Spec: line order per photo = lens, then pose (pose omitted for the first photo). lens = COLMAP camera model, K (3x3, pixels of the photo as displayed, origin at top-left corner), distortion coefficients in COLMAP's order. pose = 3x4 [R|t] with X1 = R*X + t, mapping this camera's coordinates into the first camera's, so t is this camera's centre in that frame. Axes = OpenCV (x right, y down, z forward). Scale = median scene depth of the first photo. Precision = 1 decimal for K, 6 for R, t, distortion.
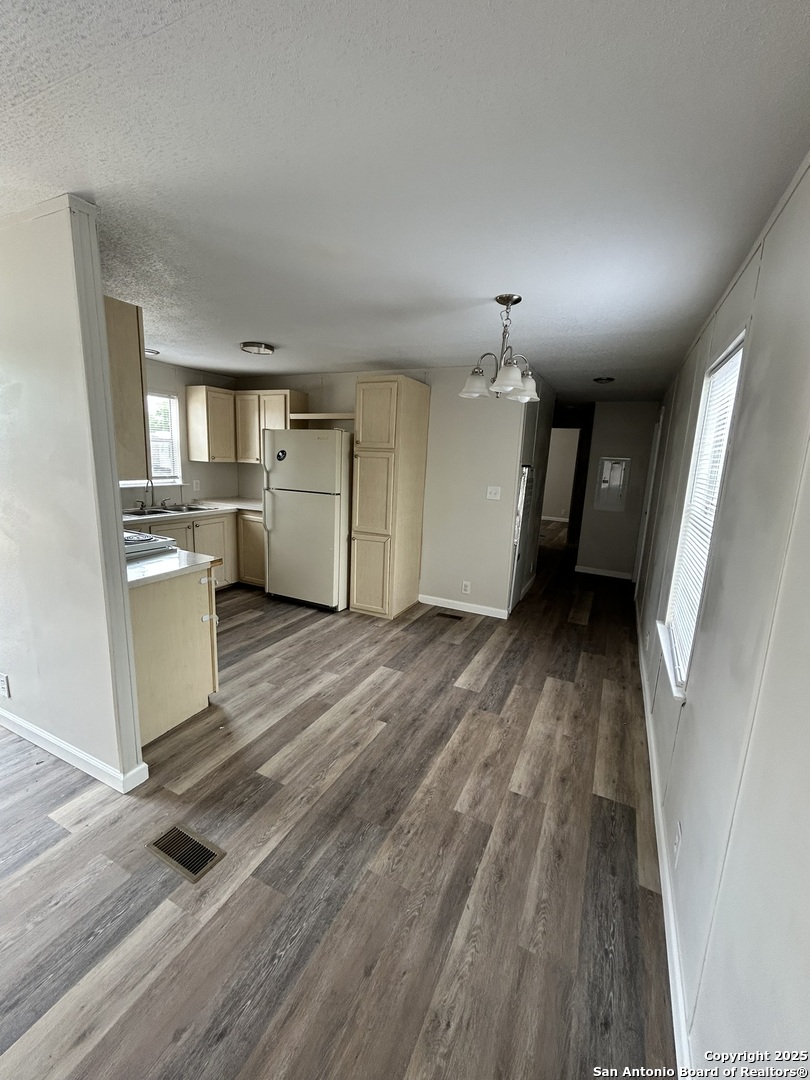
lens RADIAL K [[436.4, 0, 404.7], [0, 436.4, 539.3], [0, 0, 1]] dist [0.000730, 0.000149]
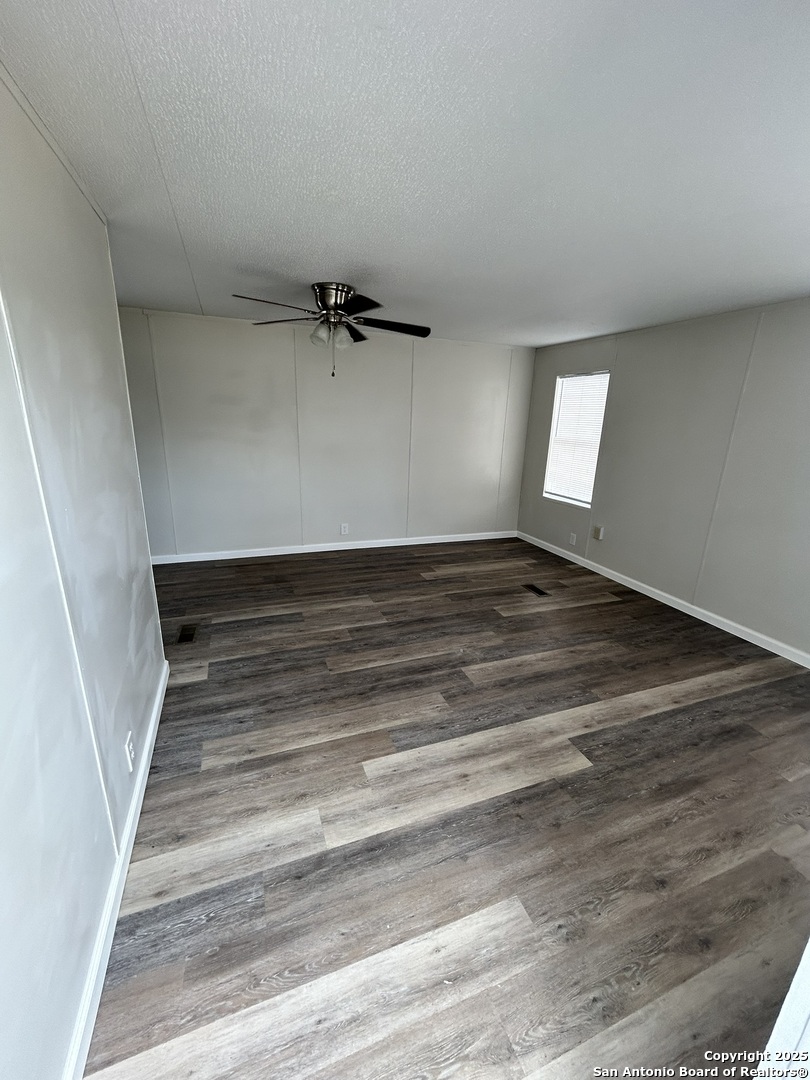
lens RADIAL K [[436.4, 0, 404.7], [0, 436.4, 540.0], [0, 0, 1]] dist [0.000730, 0.000149]
pose [[-0.726058, -0.253687, 0.639127, -1.185980], [0.066635, 0.899127, 0.432586, -0.196932], [-0.684398, 0.356670, -0.635913, 0.742917]]
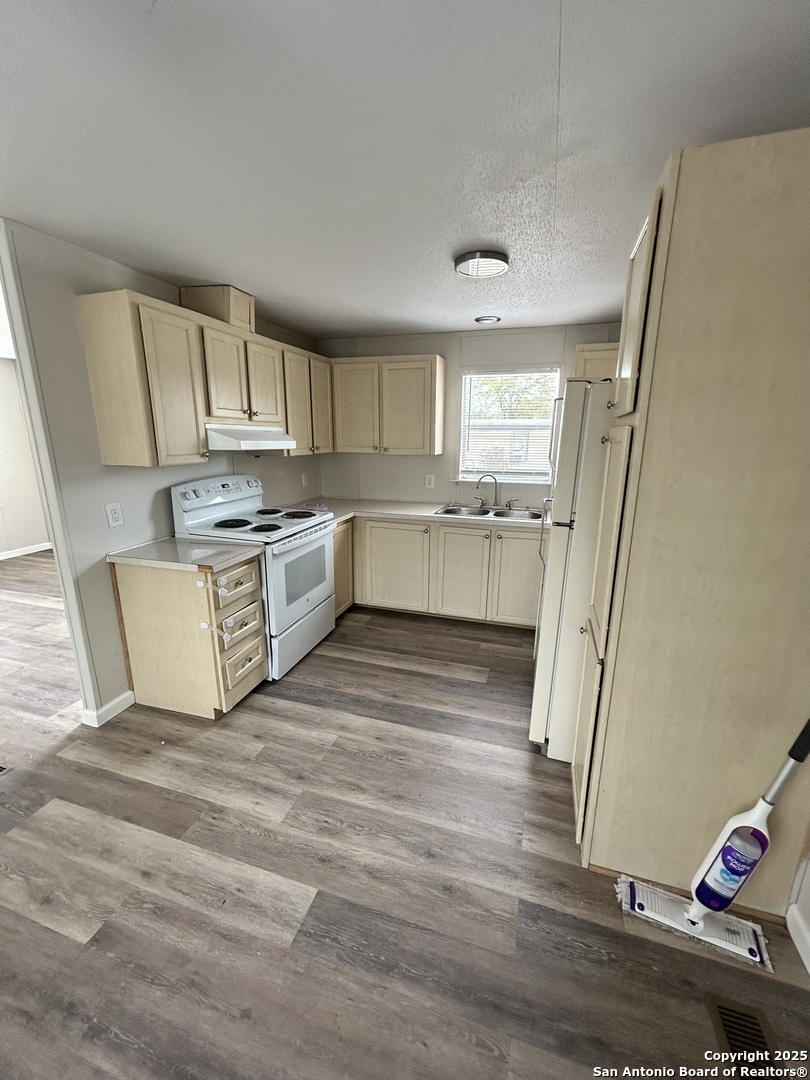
lens RADIAL K [[436.4, 0, 405.1], [0, 436.4, 540.8], [0, 0, 1]] dist [0.000730, 0.000149]
pose [[0.148355, 0.199489, -0.968605, 0.347488], [-0.185774, 0.967628, 0.170834, -0.173684], [0.971328, 0.154598, 0.180613, 0.963875]]
